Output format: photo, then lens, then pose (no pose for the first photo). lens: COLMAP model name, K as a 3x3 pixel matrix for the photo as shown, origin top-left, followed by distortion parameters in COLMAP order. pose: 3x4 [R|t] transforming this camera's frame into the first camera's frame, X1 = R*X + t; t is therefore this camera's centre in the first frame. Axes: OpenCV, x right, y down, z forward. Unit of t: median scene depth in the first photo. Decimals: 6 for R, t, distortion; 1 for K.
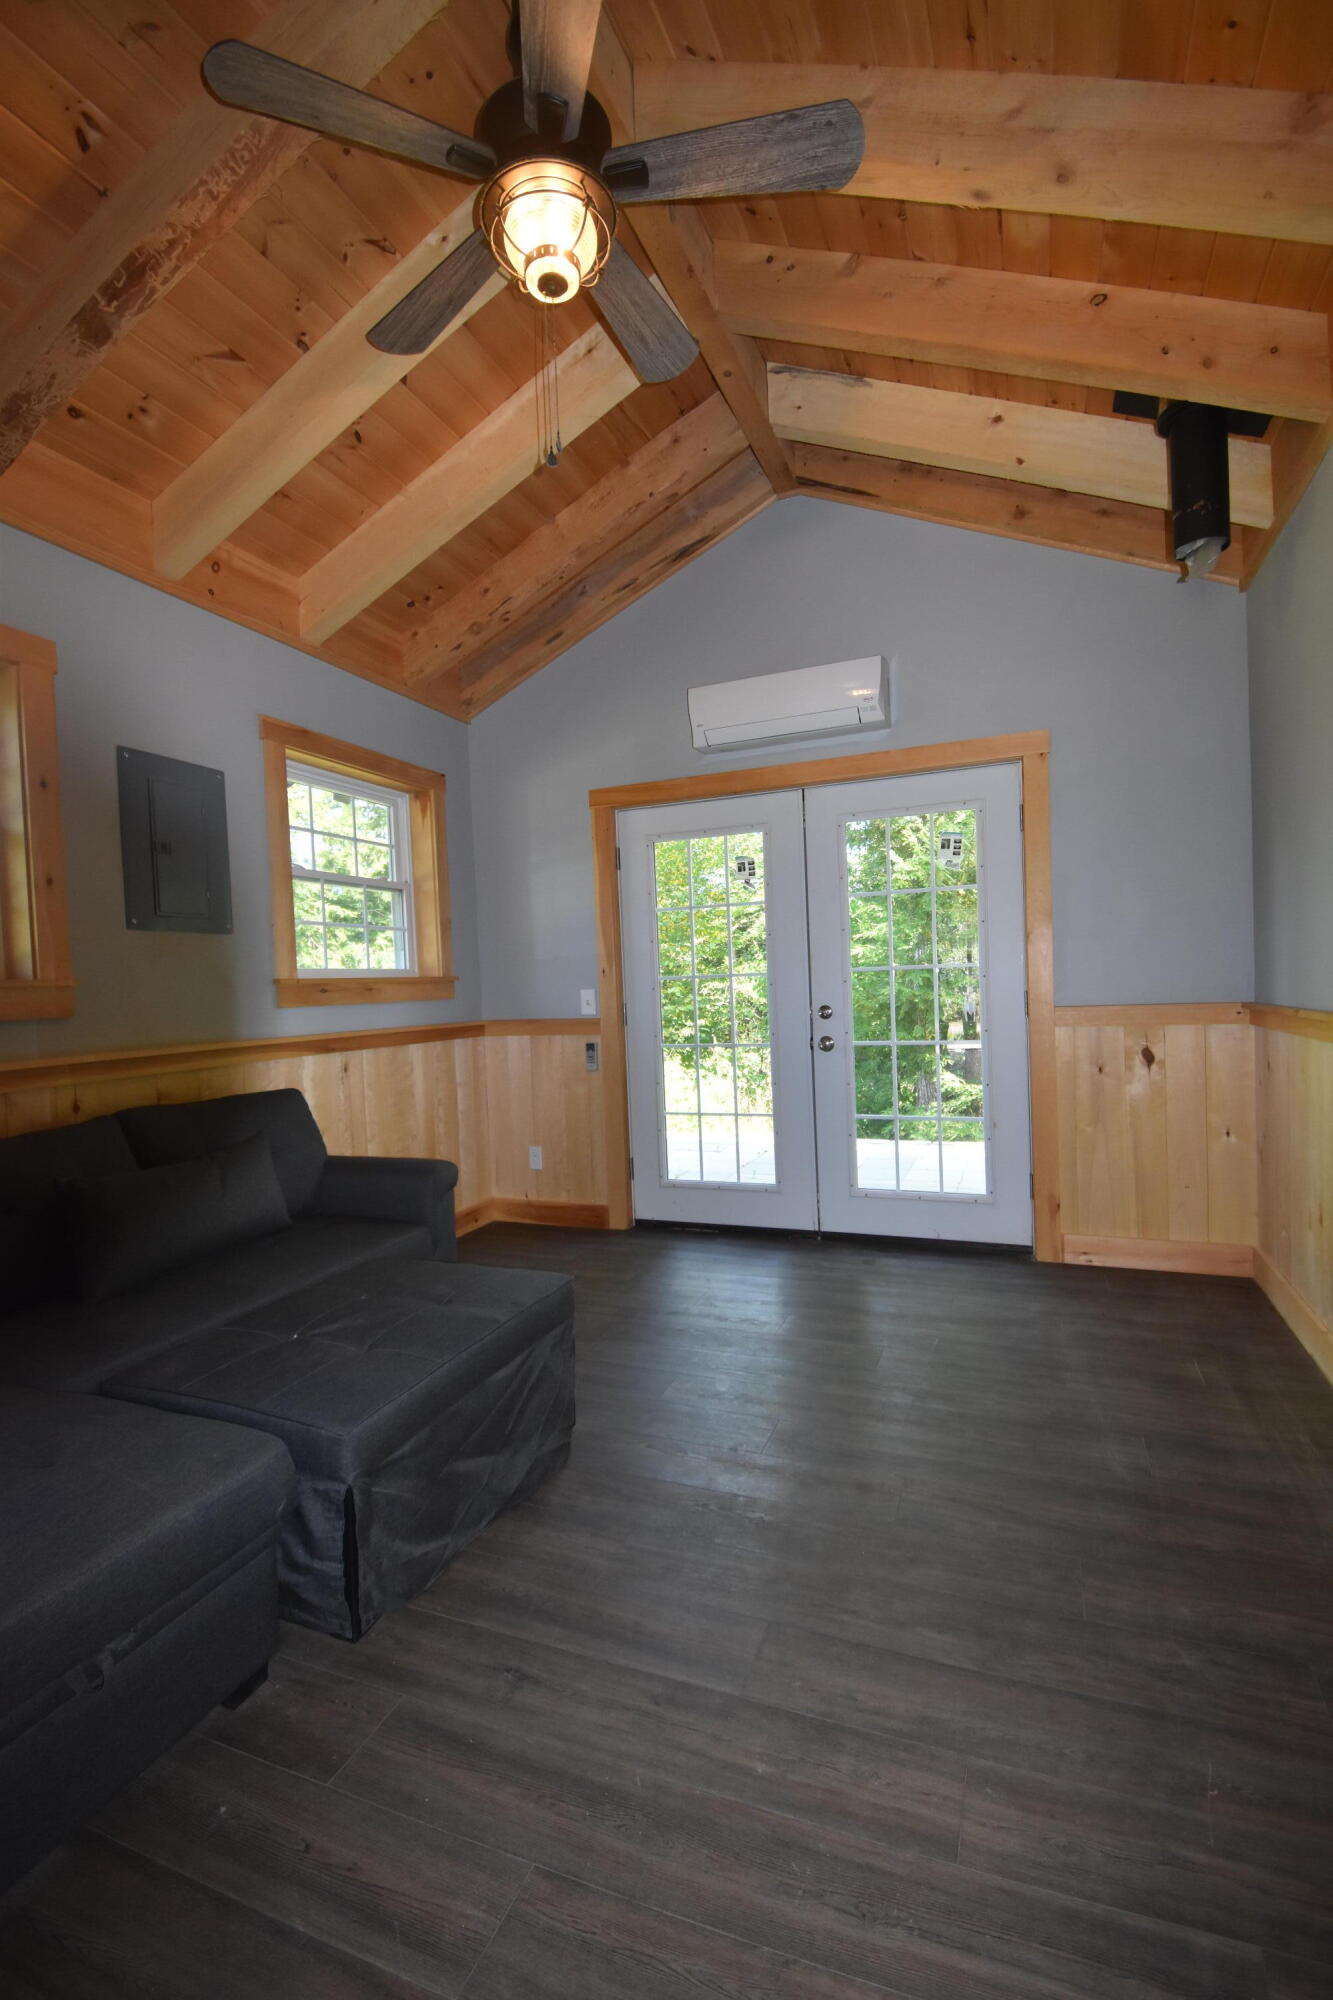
lens RADIAL K [[884.0, 0, 674.5], [0, 884.0, 1012.8], [0, 0, 1]] dist [0.025353, -0.031201]
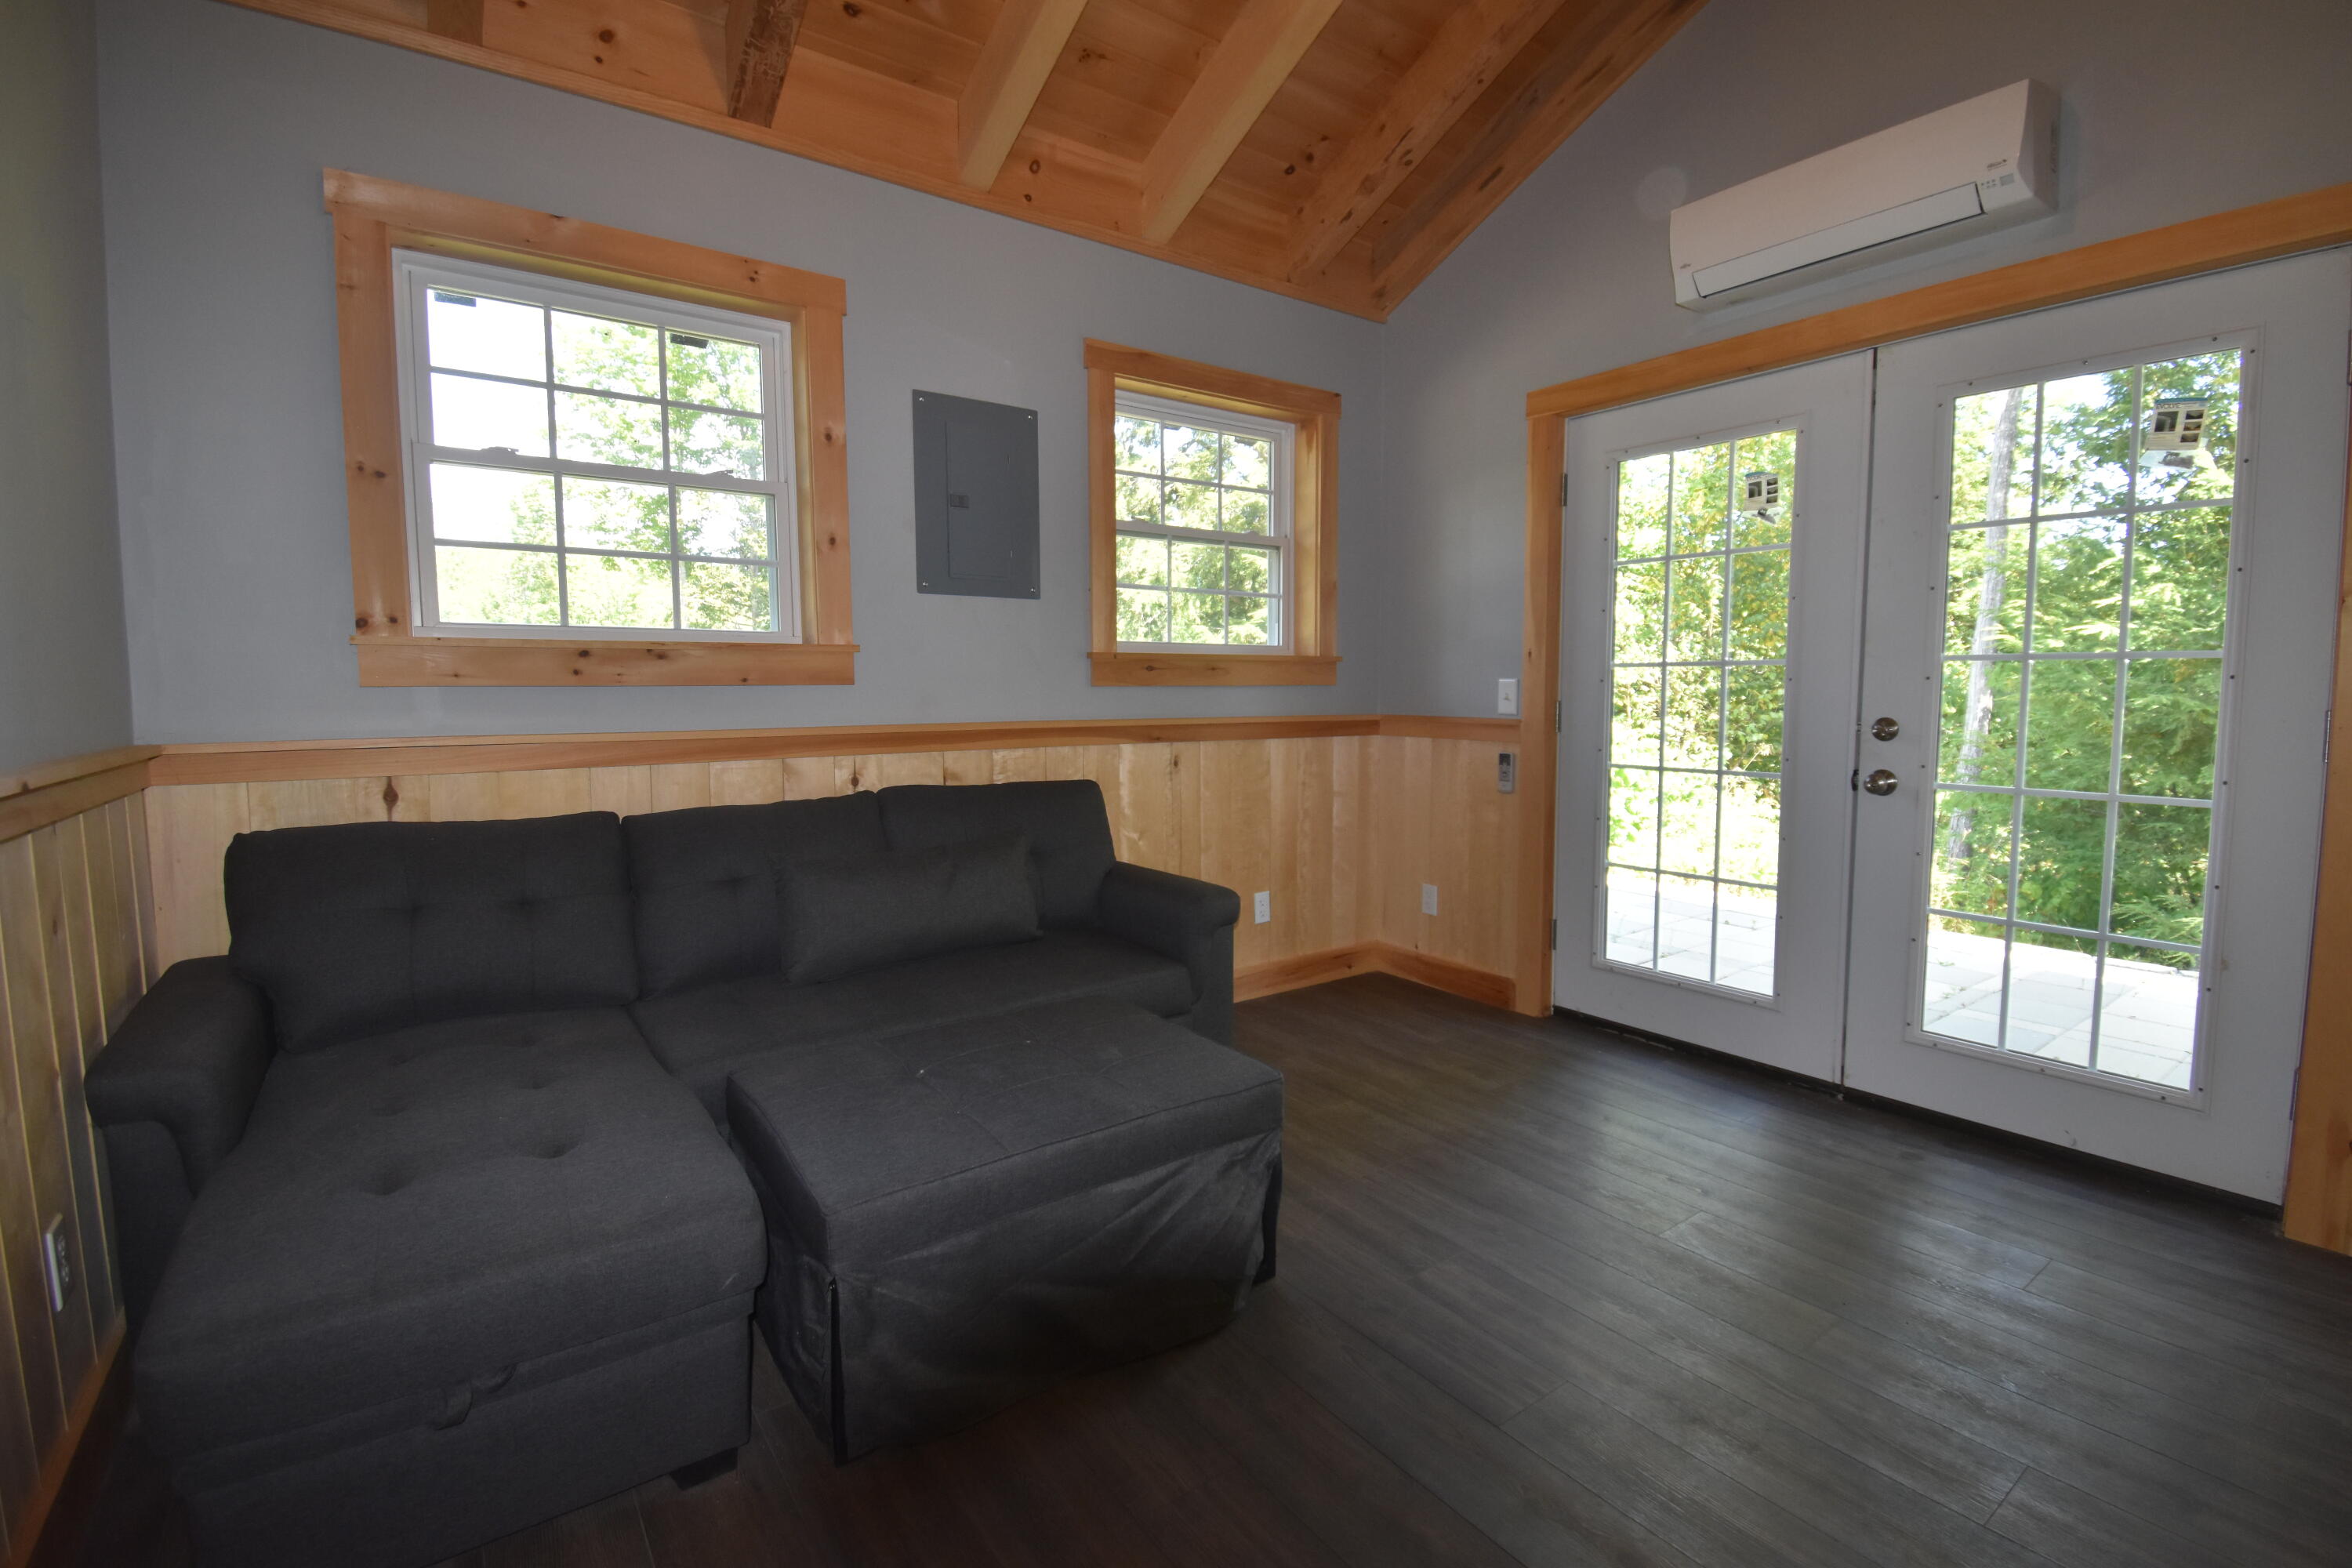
lens RADIAL K [[1039.6, 0, 1190.9], [0, 1039.6, 772.2], [0, 0, 1]] dist [0.025353, -0.031201]
pose [[0.846322, 0.080701, -0.526524, 0.157036], [-0.047817, 0.995976, 0.075794, -0.003047], [0.530522, -0.038969, 0.846775, 0.169606]]
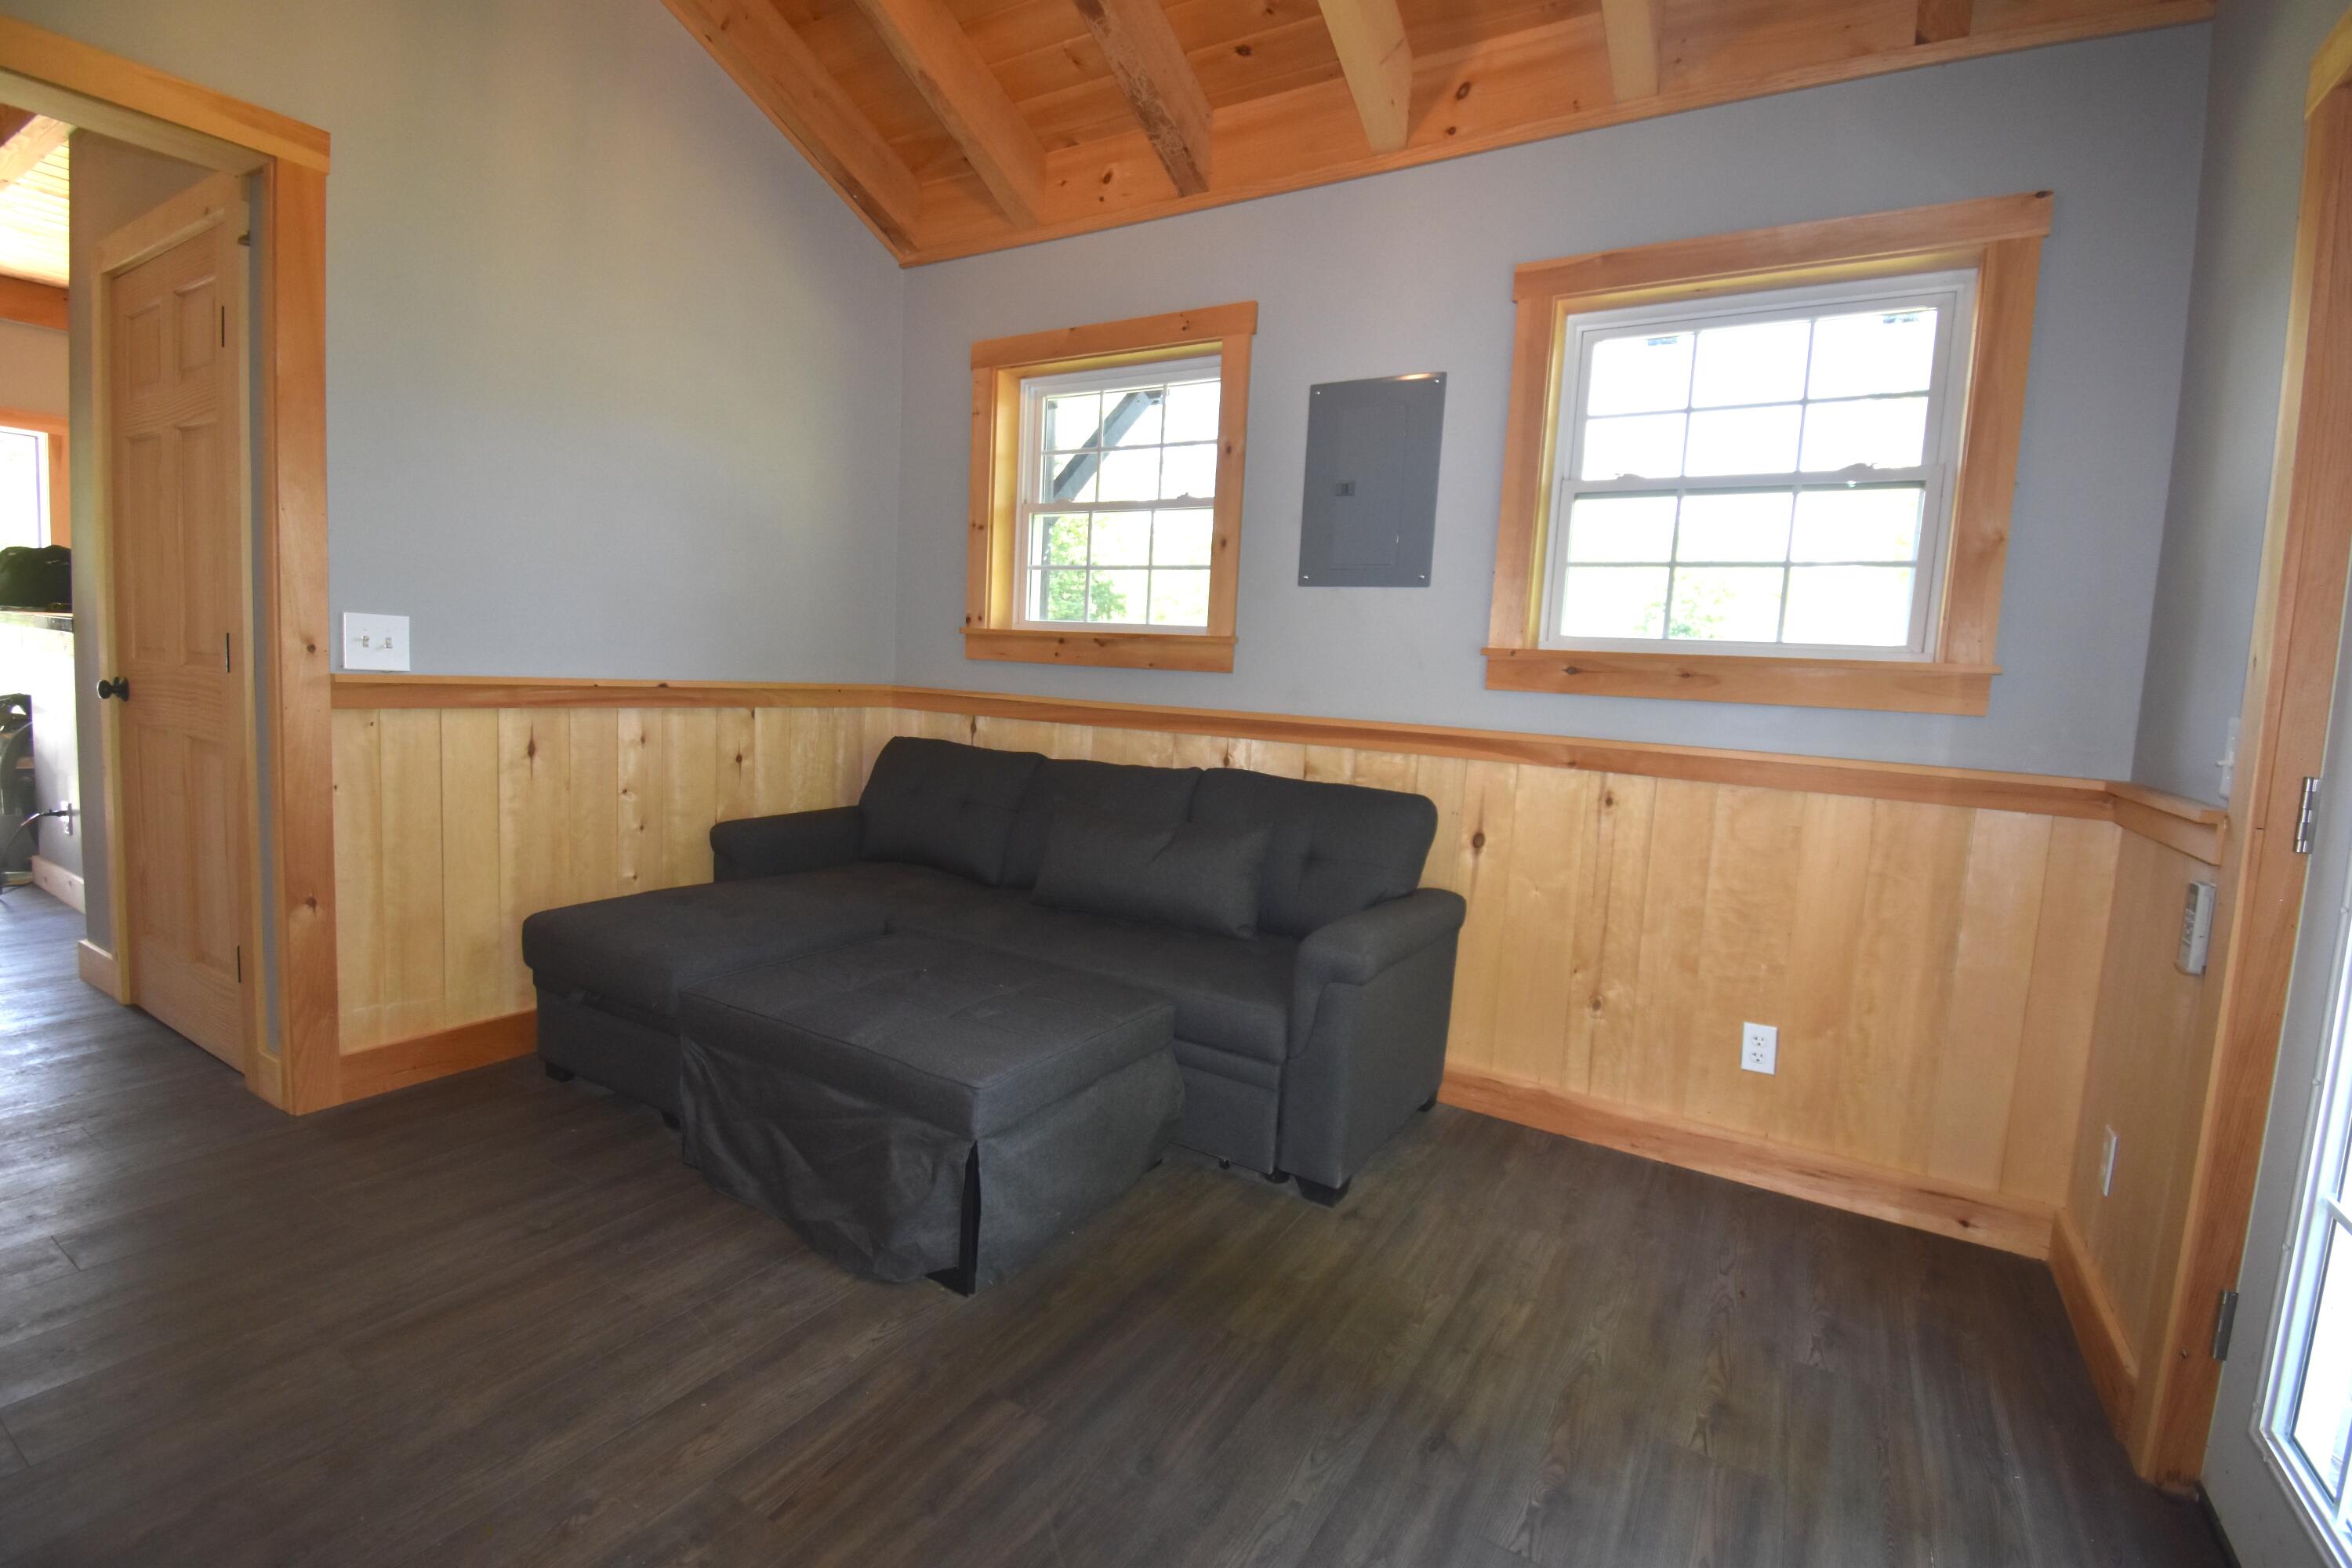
lens RADIAL K [[1039.6, 0, 1190.9], [0, 1039.6, 772.2], [0, 0, 1]] dist [0.025353, -0.031201]
pose [[-0.162499, 0.128162, -0.978350, 0.377216], [-0.080138, 0.986539, 0.142545, -0.035841], [0.983449, 0.101566, -0.150041, 0.802948]]
